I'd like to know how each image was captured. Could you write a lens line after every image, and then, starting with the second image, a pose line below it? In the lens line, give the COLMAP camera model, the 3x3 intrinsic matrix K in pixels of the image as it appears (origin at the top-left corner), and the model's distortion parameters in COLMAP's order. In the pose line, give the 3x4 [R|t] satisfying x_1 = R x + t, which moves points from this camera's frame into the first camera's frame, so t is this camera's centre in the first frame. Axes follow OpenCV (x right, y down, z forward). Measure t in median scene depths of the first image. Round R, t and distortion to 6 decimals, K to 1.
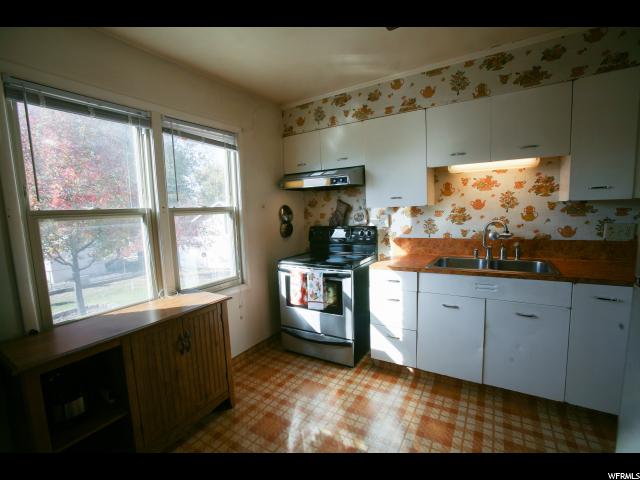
lens RADIAL K [[289.8, 0, 318.0], [0, 289.8, 241.2], [0, 0, 1]] dist [-0.083598, 0.032472]
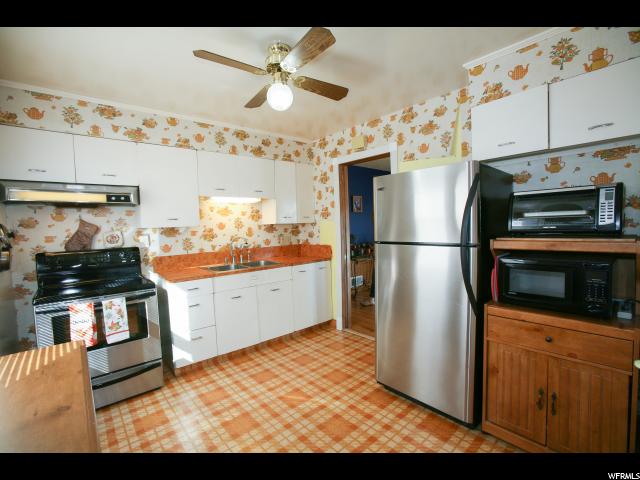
lens RADIAL K [[289.8, 0, 318.0], [0, 289.8, 241.2], [0, 0, 1]] dist [-0.083598, 0.032472]
pose [[0.299681, -0.023614, 0.953747, -0.633427], [0.123055, 0.992300, -0.014097, 0.021370], [-0.946070, 0.121588, 0.300279, 0.138894]]
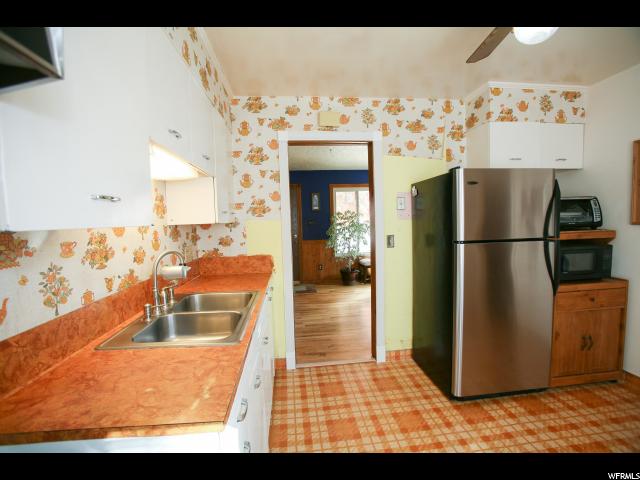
lens RADIAL K [[289.8, 0, 318.0], [0, 289.8, 241.2], [0, 0, 1]] dist [-0.083598, 0.032472]
pose [[-0.601552, 0.000221, 0.798834, -0.101352], [0.139947, 0.984564, 0.105113, -0.107237], [-0.786480, 0.175025, -0.592297, 1.021989]]
